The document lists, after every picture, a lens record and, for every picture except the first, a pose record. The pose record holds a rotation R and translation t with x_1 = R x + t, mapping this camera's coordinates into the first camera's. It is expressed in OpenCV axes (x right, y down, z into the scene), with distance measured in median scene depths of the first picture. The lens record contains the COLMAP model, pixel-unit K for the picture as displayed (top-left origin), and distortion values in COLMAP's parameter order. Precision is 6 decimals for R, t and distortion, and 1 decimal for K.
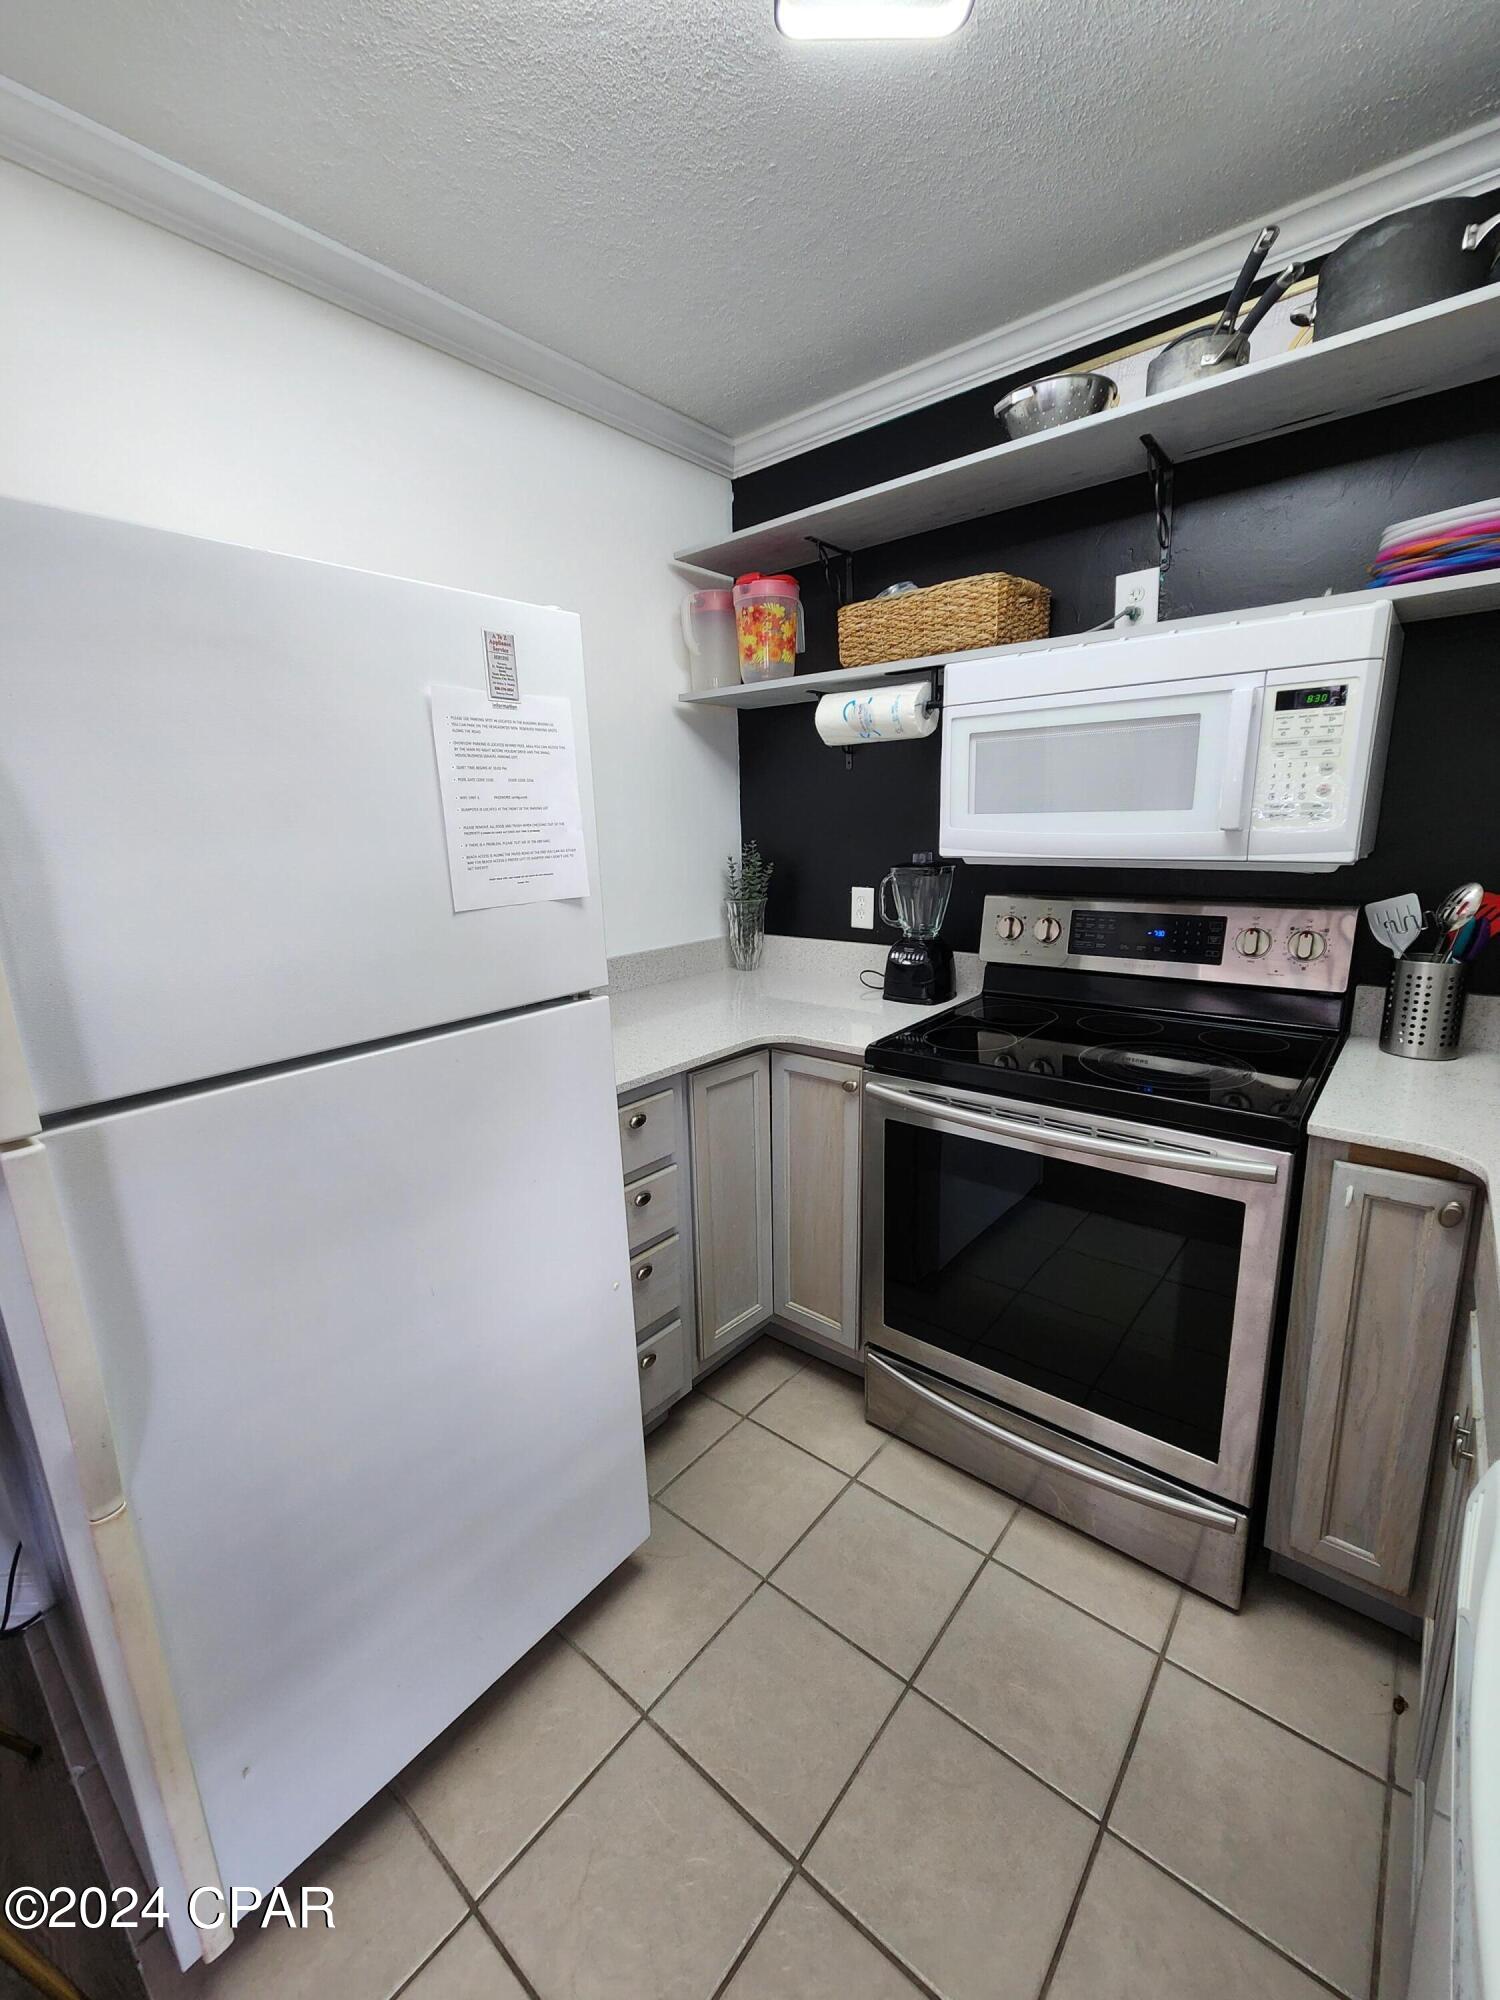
lens RADIAL K [[815.8, 0, 749.8], [0, 815.8, 999.3], [0, 0, 1]] dist [-0.000458, -0.001109]
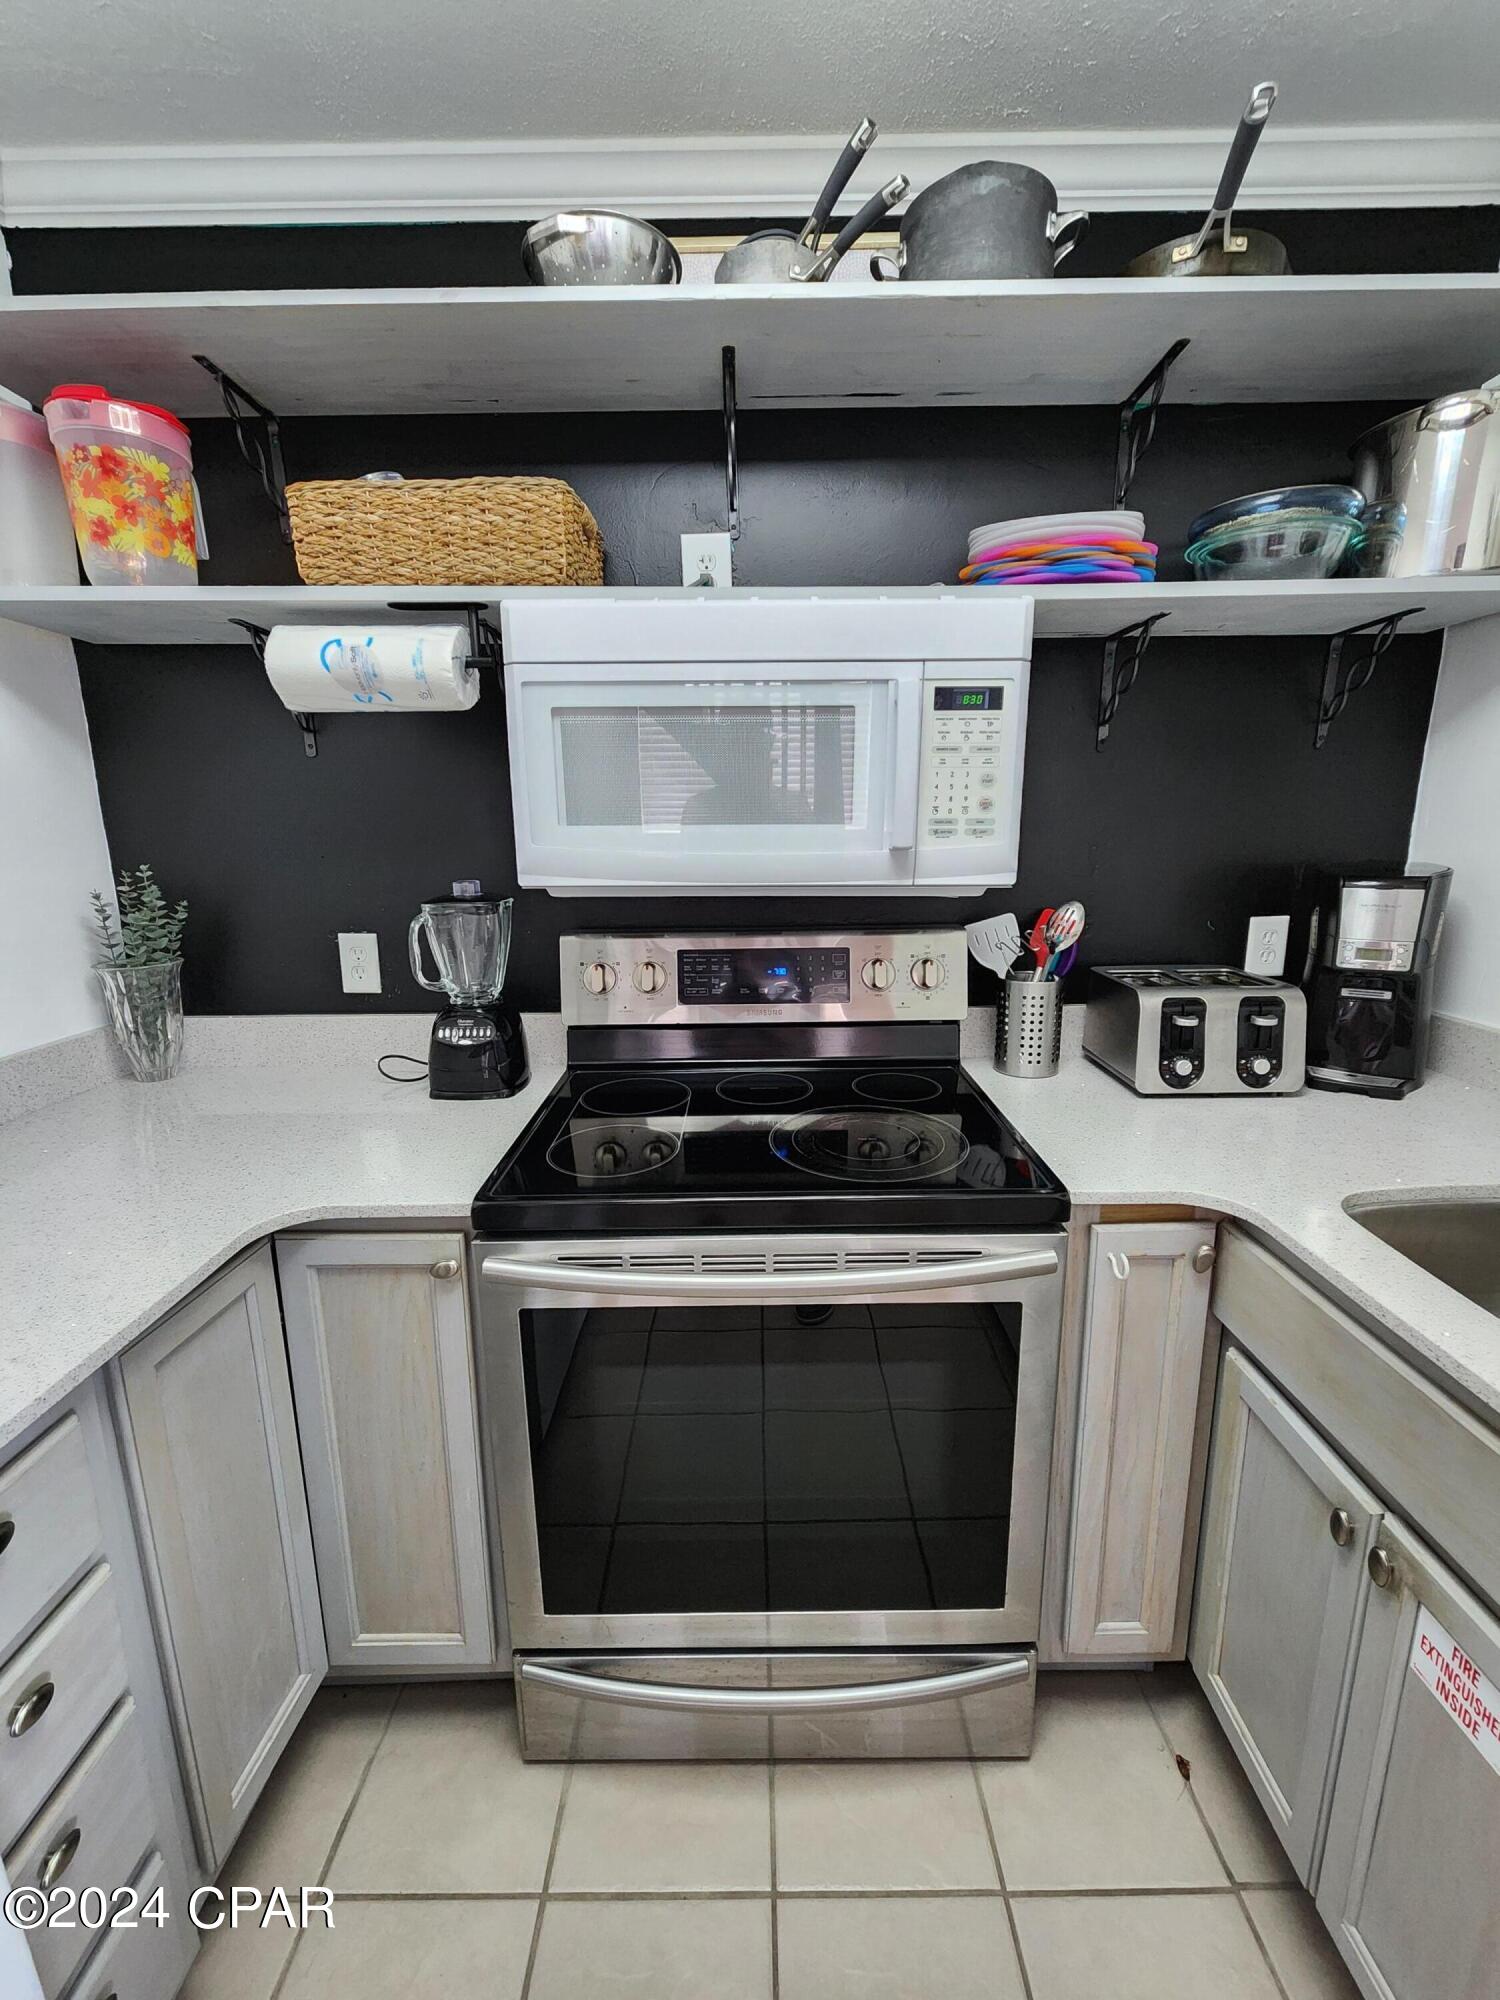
lens RADIAL K [[815.8, 0, 748.2], [0, 815.8, 1006.2], [0, 0, 1]] dist [-0.000458, -0.001109]
pose [[0.766514, -0.117110, 0.631460, -0.063953], [0.127719, 0.991391, 0.028828, -0.076377], [-0.629400, 0.058552, 0.774872, 0.381334]]
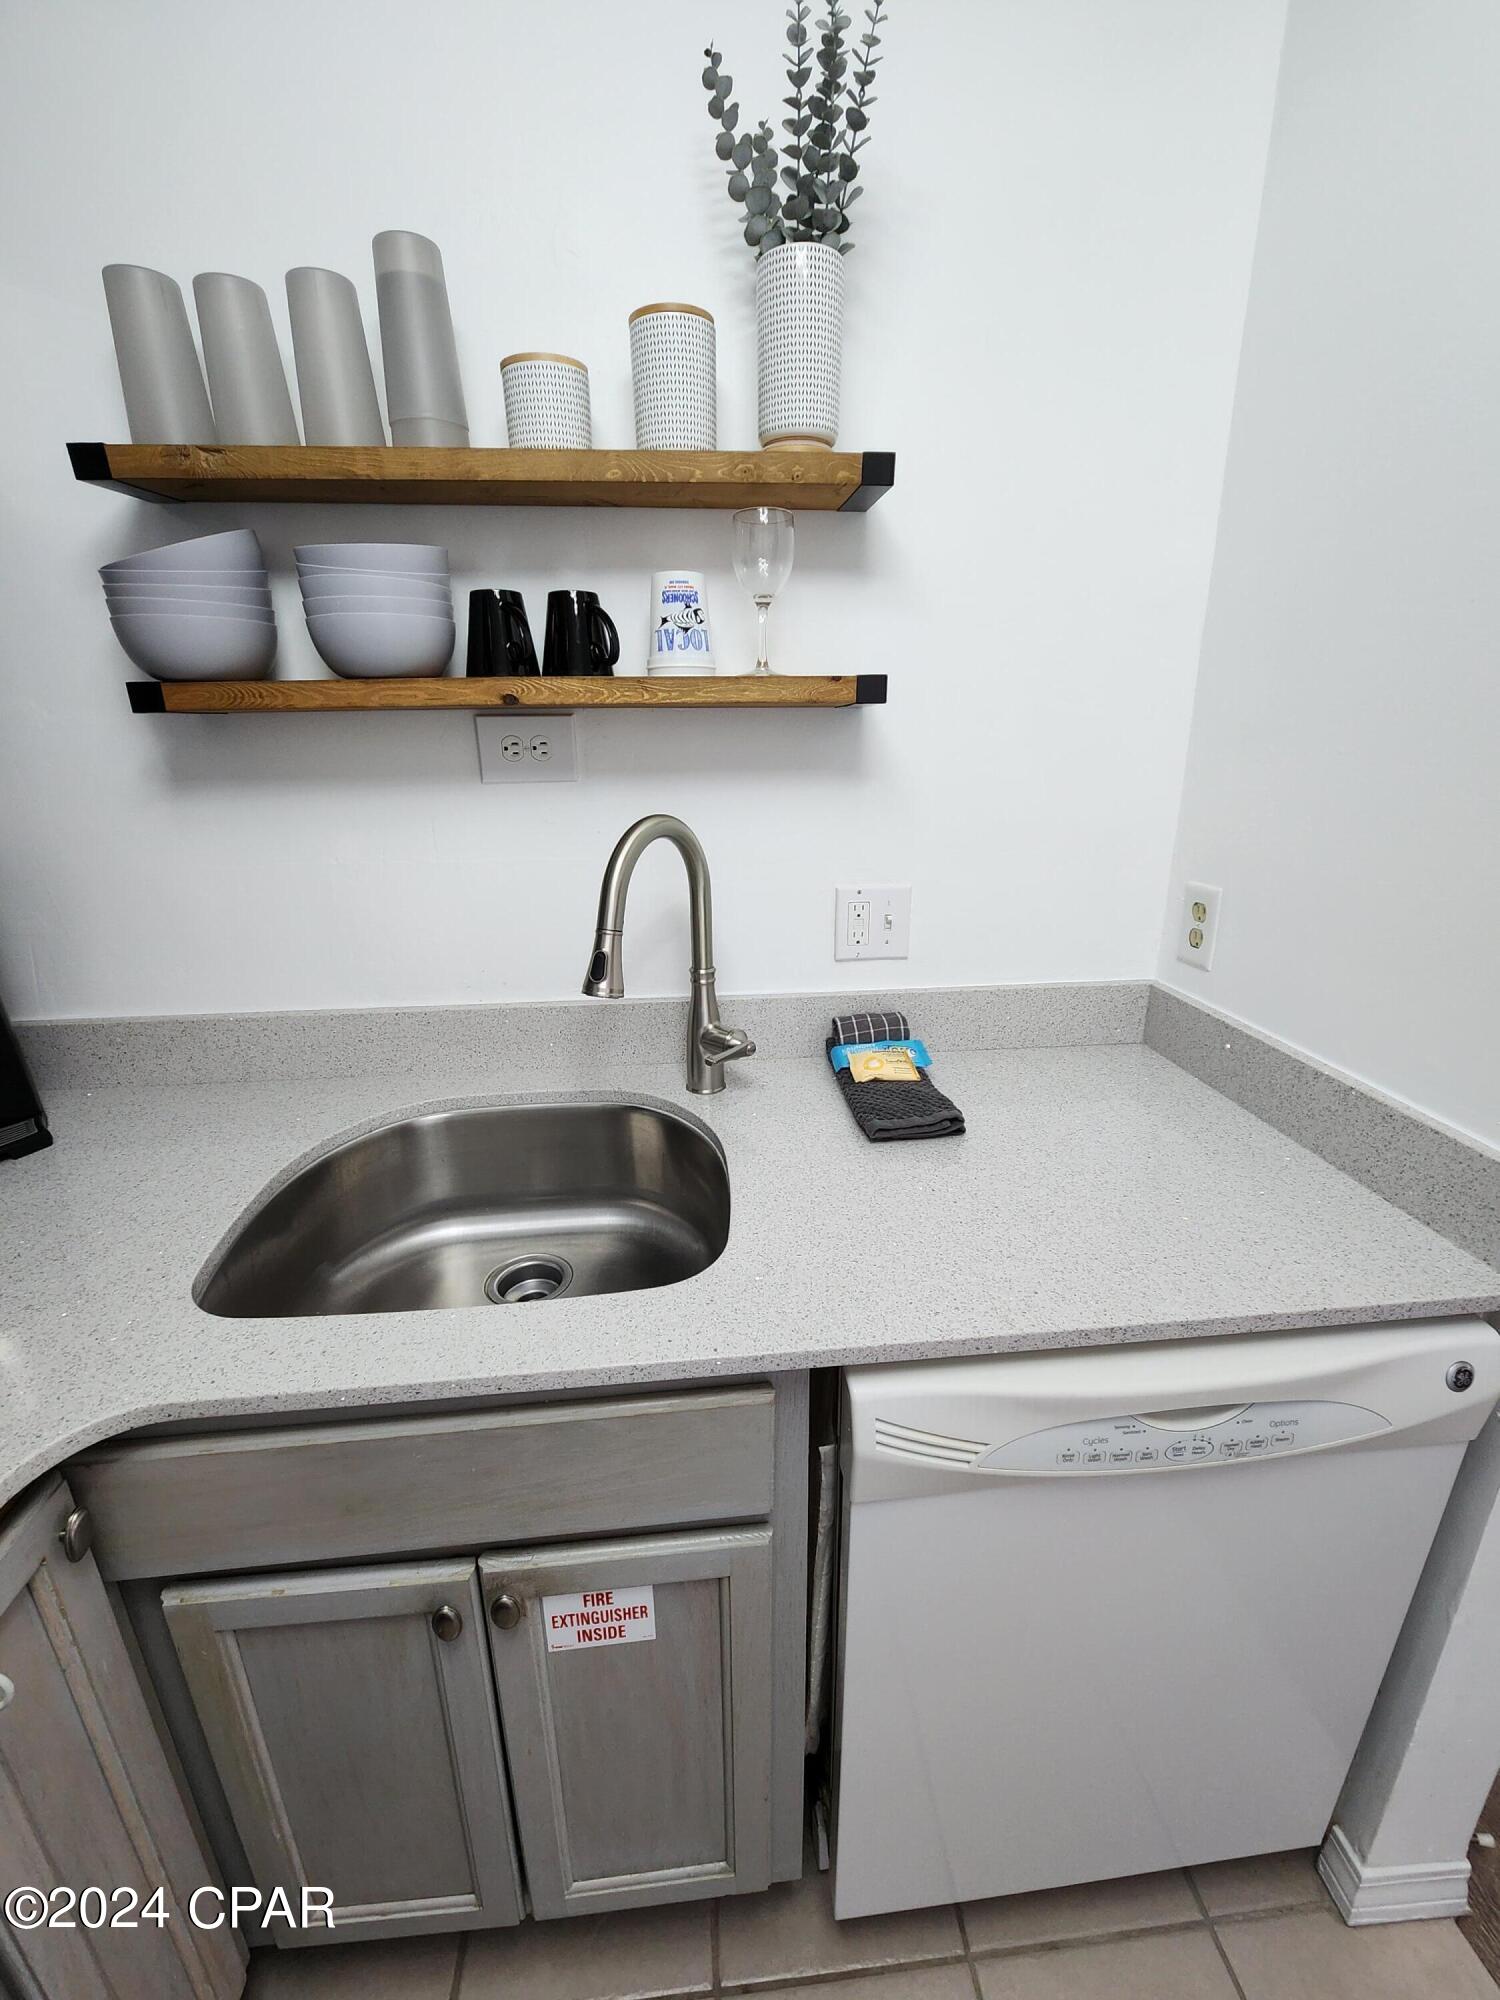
lens RADIAL K [[815.8, 0, 746.5], [0, 815.8, 1000.6], [0, 0, 1]] dist [-0.000458, -0.001109]
pose [[-0.708786, -0.174120, 0.683596, 0.144185], [0.184648, 0.889478, 0.418012, -0.134721], [-0.680828, 0.422506, -0.598299, 0.565553]]
